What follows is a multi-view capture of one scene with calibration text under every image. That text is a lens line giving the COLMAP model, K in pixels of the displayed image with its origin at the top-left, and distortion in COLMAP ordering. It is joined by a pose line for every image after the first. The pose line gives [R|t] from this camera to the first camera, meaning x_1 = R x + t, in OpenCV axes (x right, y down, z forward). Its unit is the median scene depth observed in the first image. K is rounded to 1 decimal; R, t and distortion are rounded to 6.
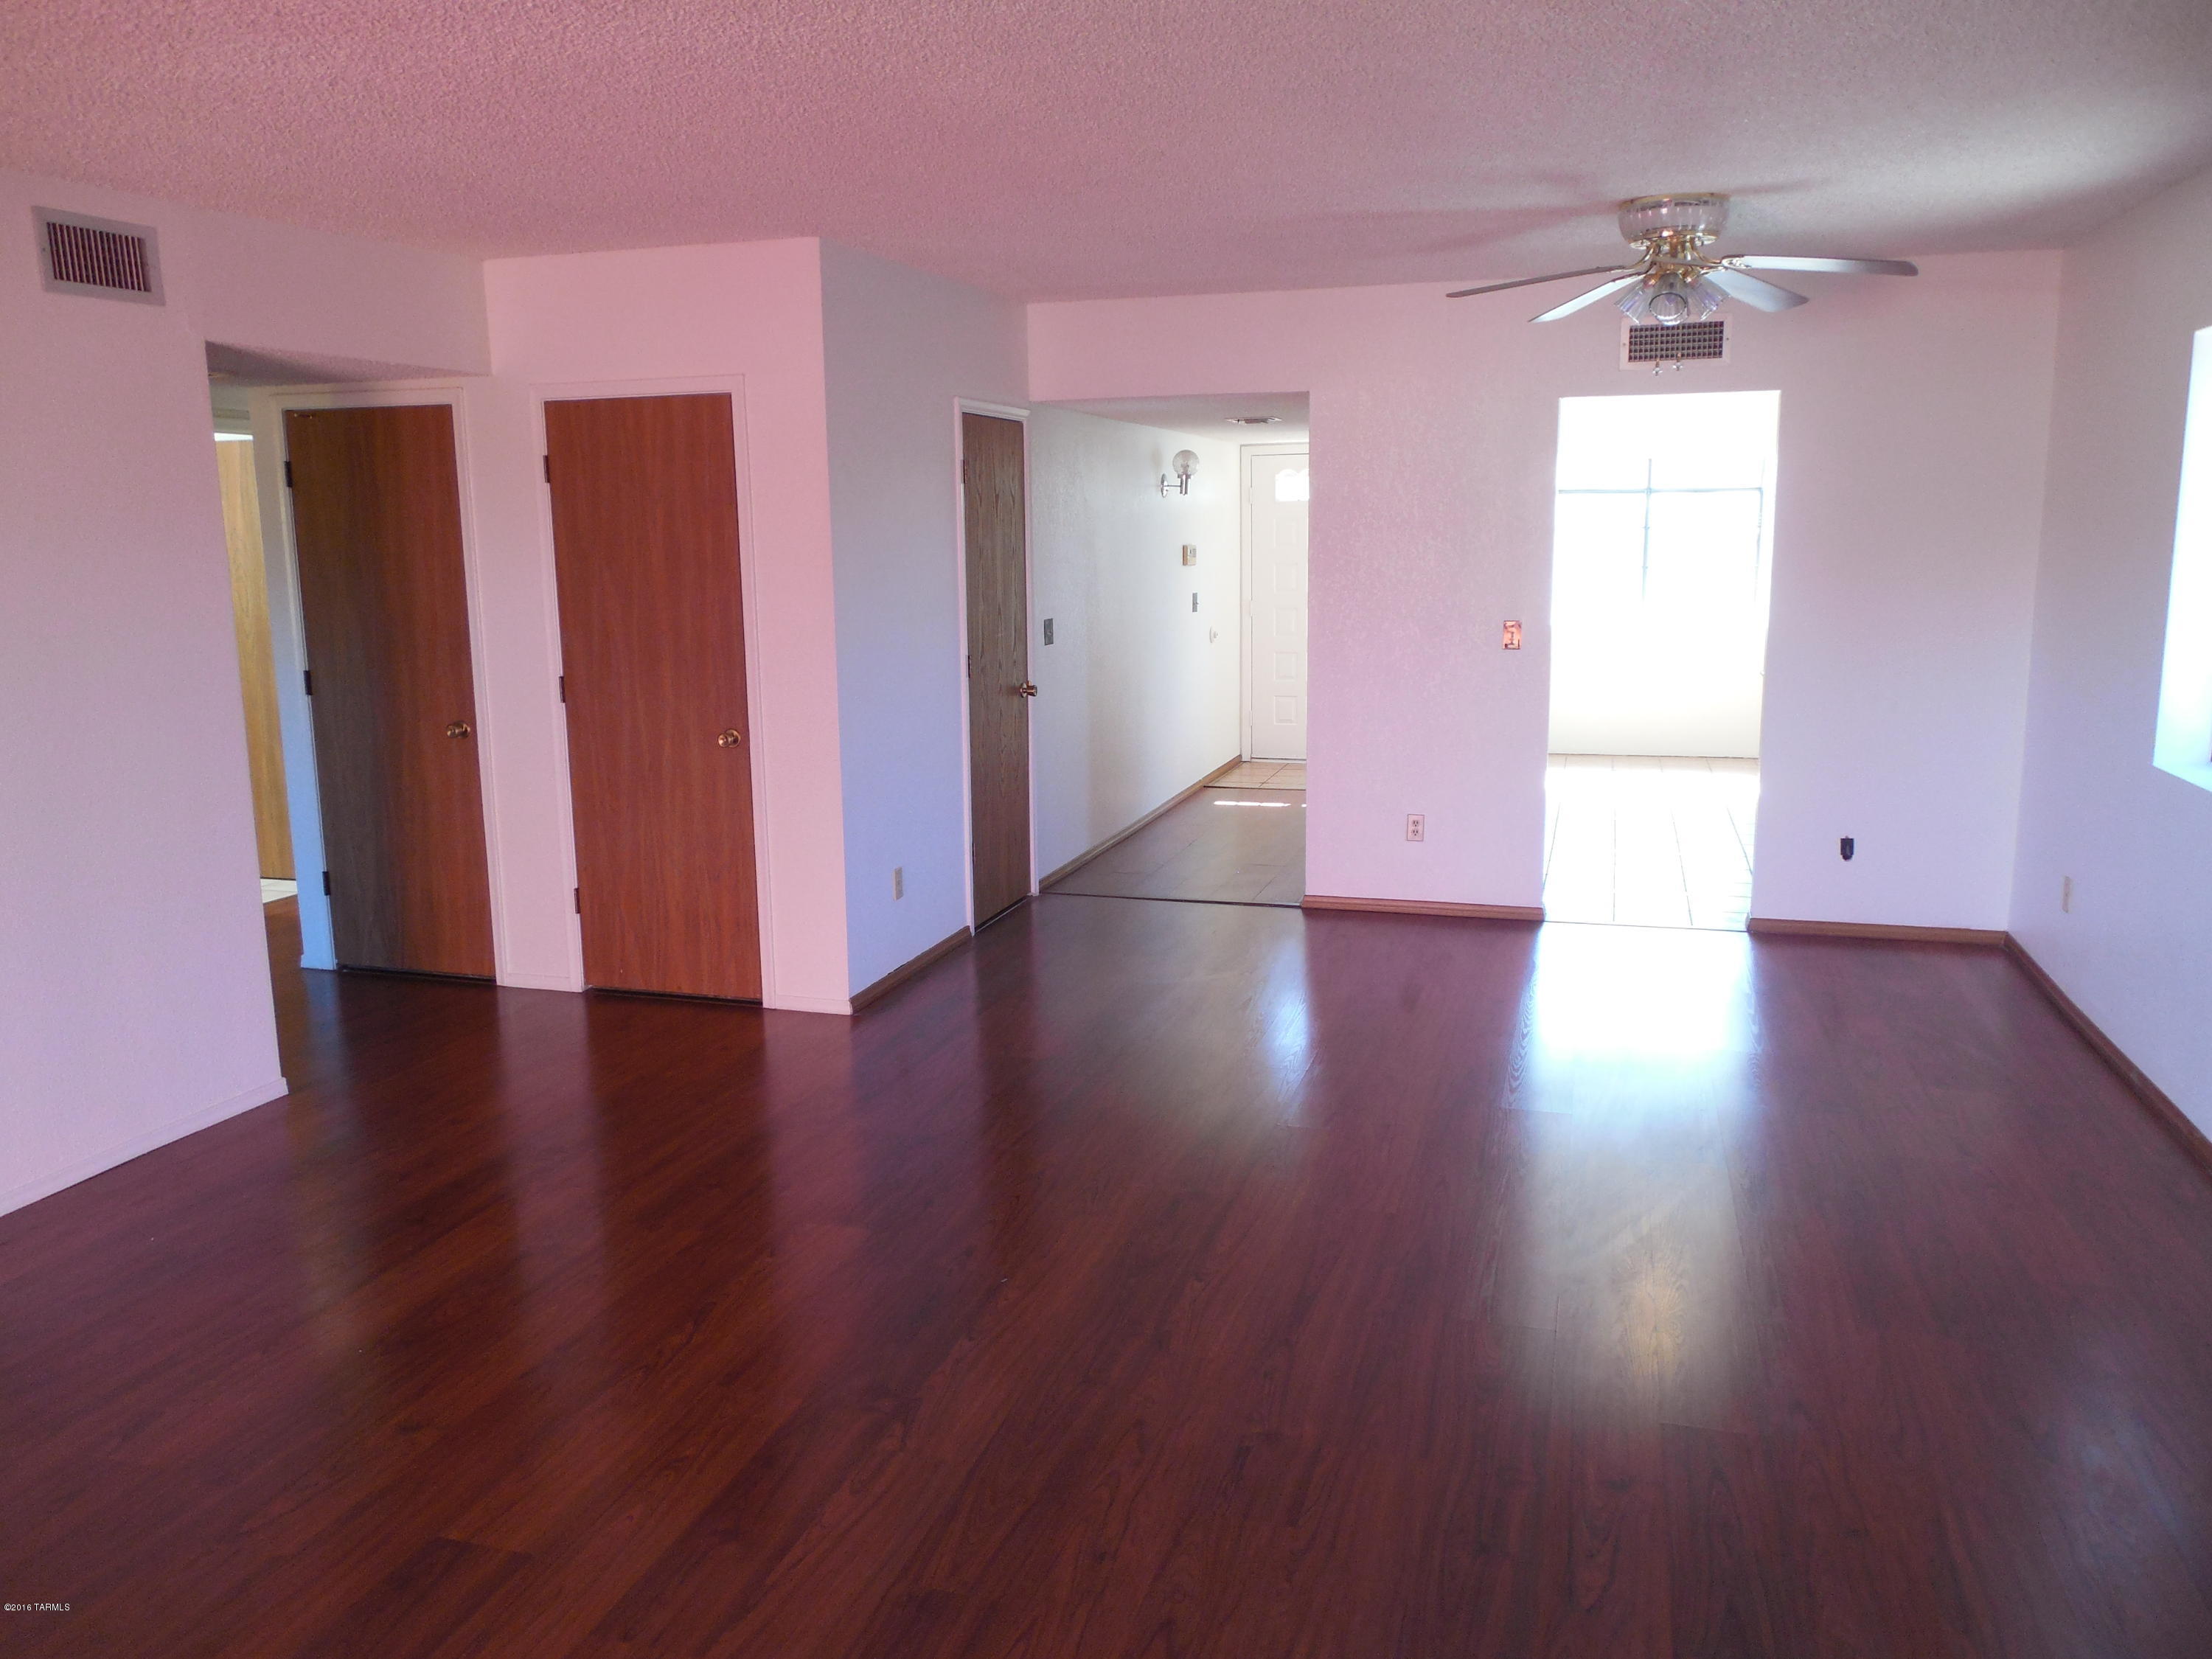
lens RADIAL K [[1617.7, 0, 1106.0], [0, 1617.7, 829.5], [0, 0, 1]] dist [0.000242, -0.006218]
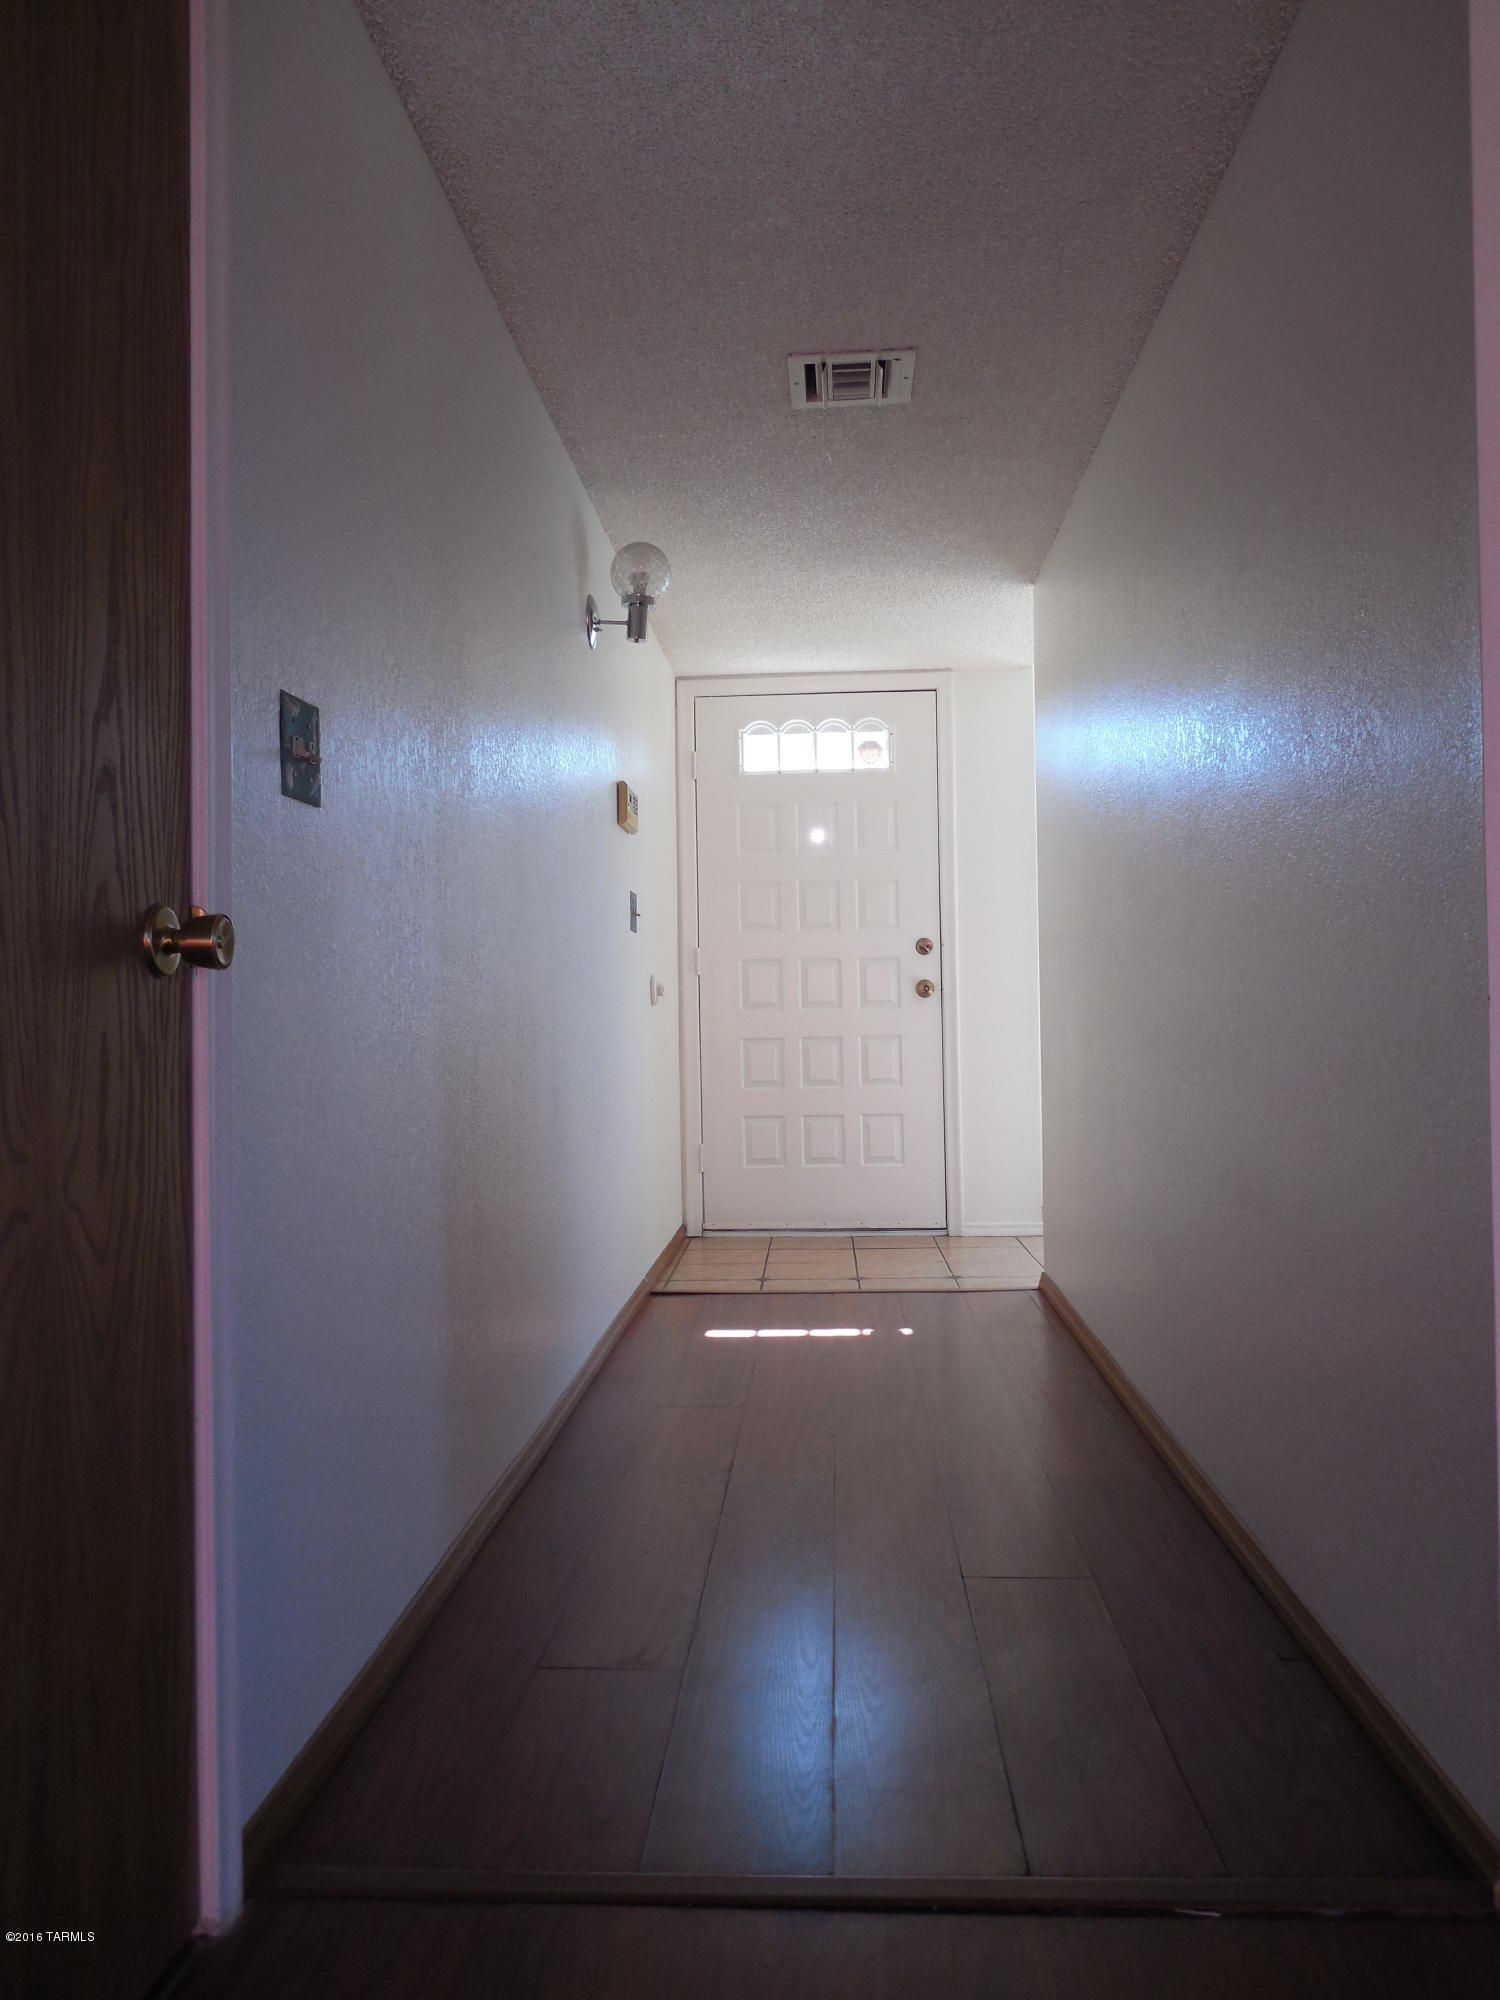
lens RADIAL K [[1487.1, 0, 750.0], [0, 1487.1, 1000.0], [0, 0, 1]] dist [-0.002596, -0.004742]
pose [[0.972029, -0.001327, 0.234856, -0.027520], [0.047206, 0.980681, -0.189835, -0.047487], [-0.230067, 0.195611, 0.953313, 0.973534]]
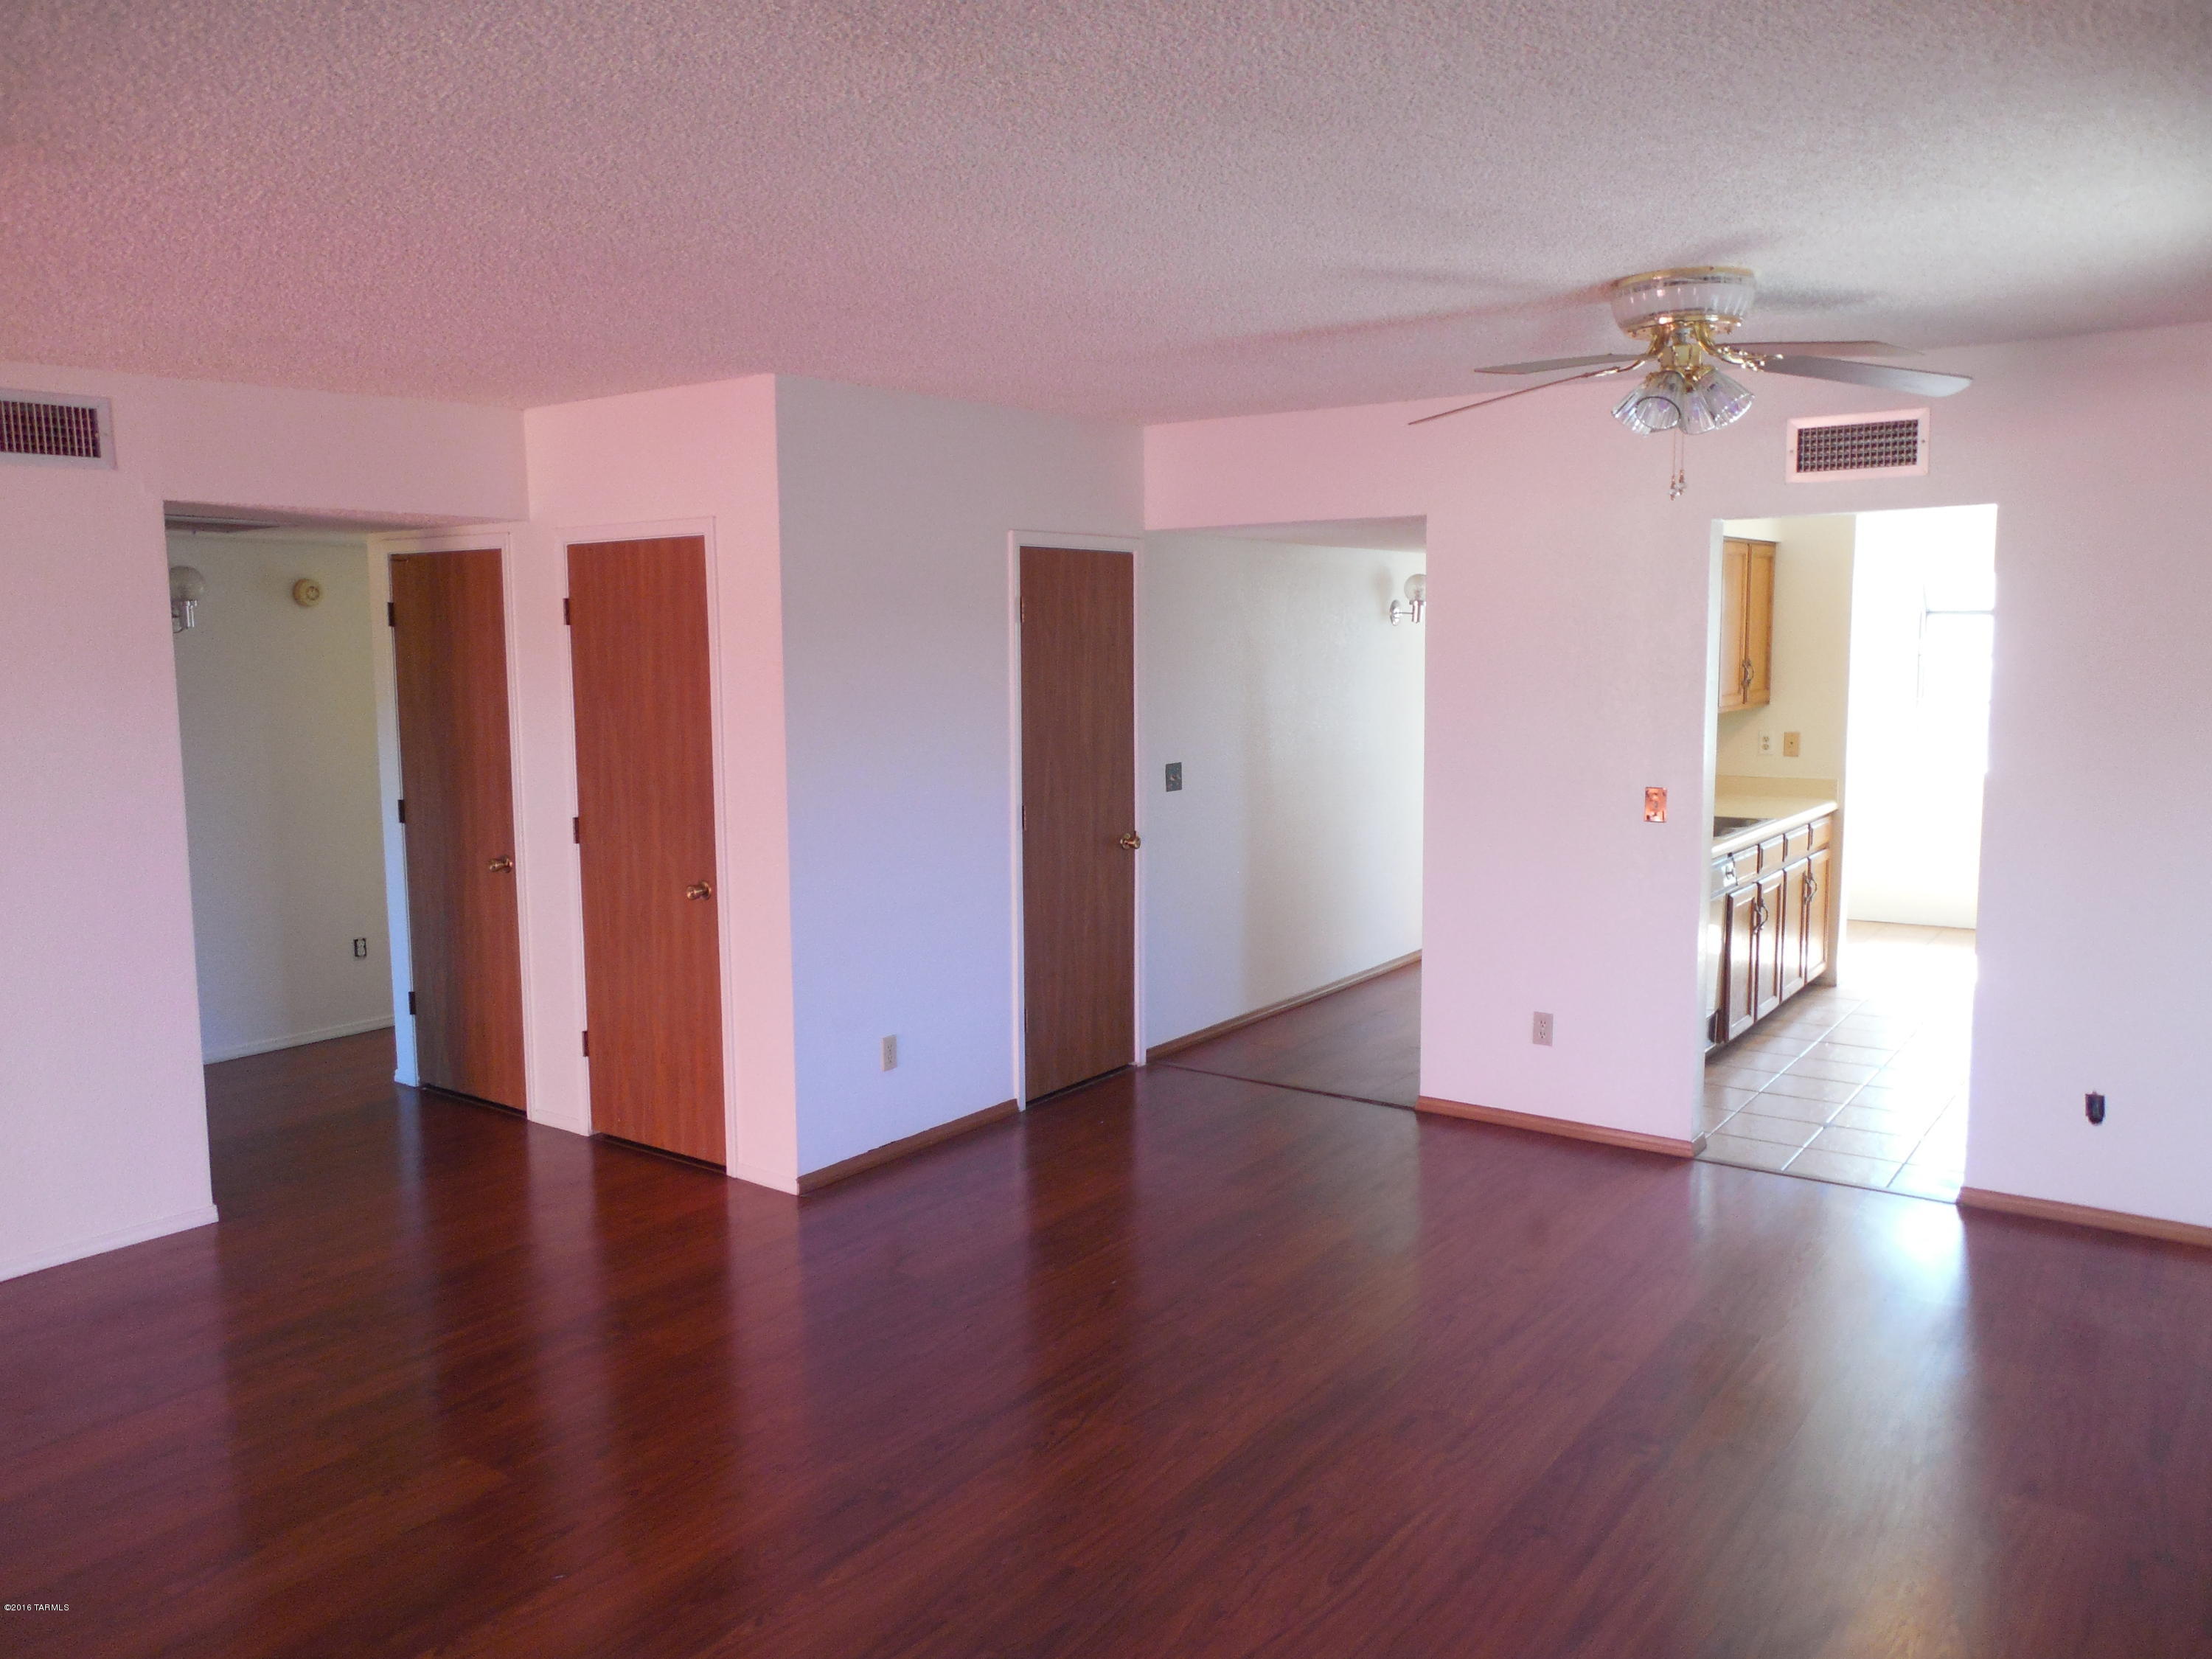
lens RADIAL K [[1632.1, 0, 1106.0], [0, 1632.1, 829.5], [0, 0, 1]] dist [-0.004356, 0.000379]
pose [[0.947548, 0.041586, -0.316895, 0.279317], [-0.062066, 0.996566, -0.054804, -0.050604], [0.313528, 0.071598, 0.946876, 0.149396]]
